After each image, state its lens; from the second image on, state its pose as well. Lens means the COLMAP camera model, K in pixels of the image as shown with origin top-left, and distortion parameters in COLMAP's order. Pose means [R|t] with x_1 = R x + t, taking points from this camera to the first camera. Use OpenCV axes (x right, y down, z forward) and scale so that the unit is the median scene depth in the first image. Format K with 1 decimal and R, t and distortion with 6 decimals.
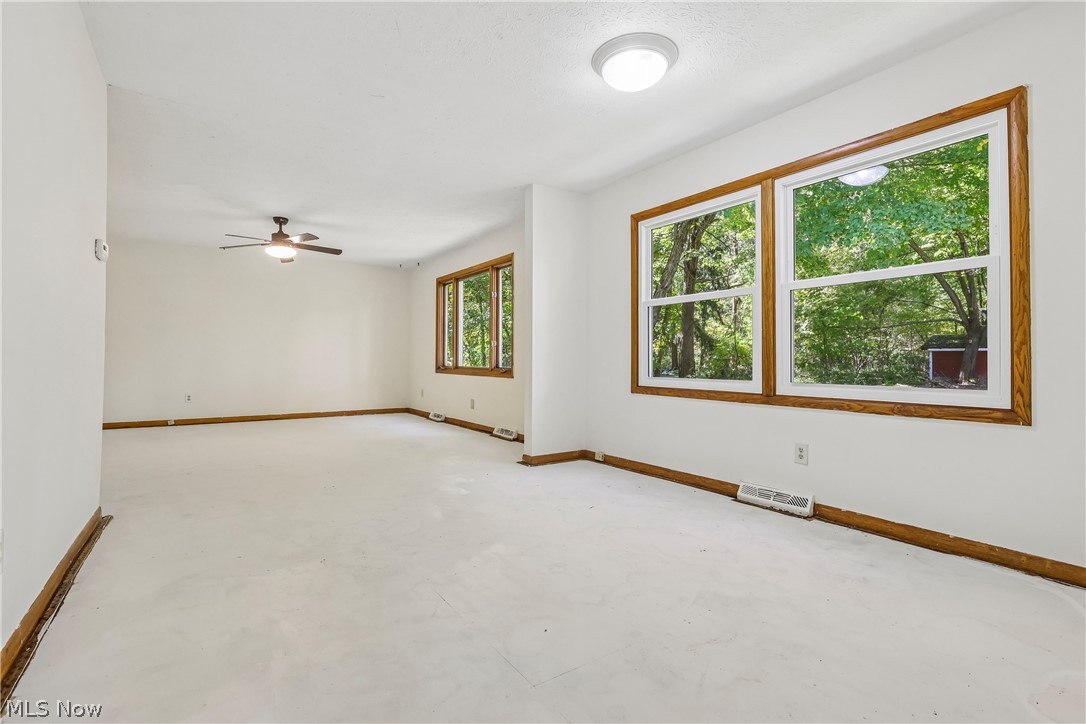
lens RADIAL K [[502.9, 0, 517.6], [0, 502.9, 353.9], [0, 0, 1]] dist [-0.011576, 0.005844]
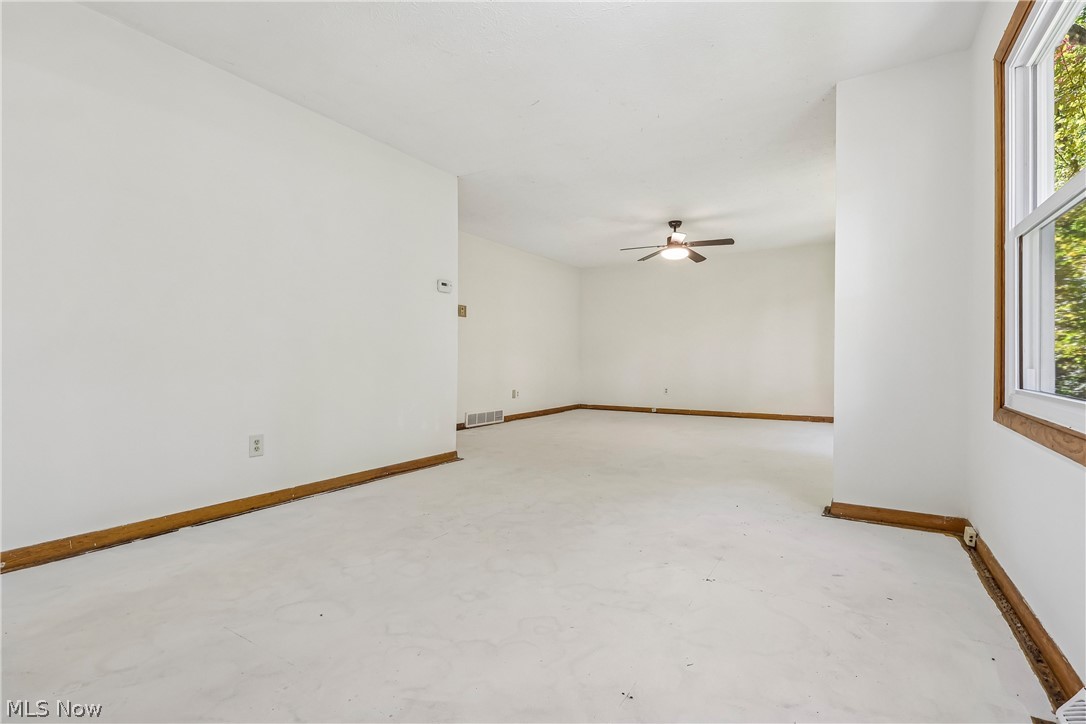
lens RADIAL K [[502.9, 0, 539.8], [0, 502.9, 359.2], [0, 0, 1]] dist [-0.011576, 0.005844]
pose [[0.427457, 0.000046, -0.904036, 0.357567], [0.009698, 0.999942, 0.004636, 0.008632], [0.903984, -0.010749, 0.427432, 0.296352]]
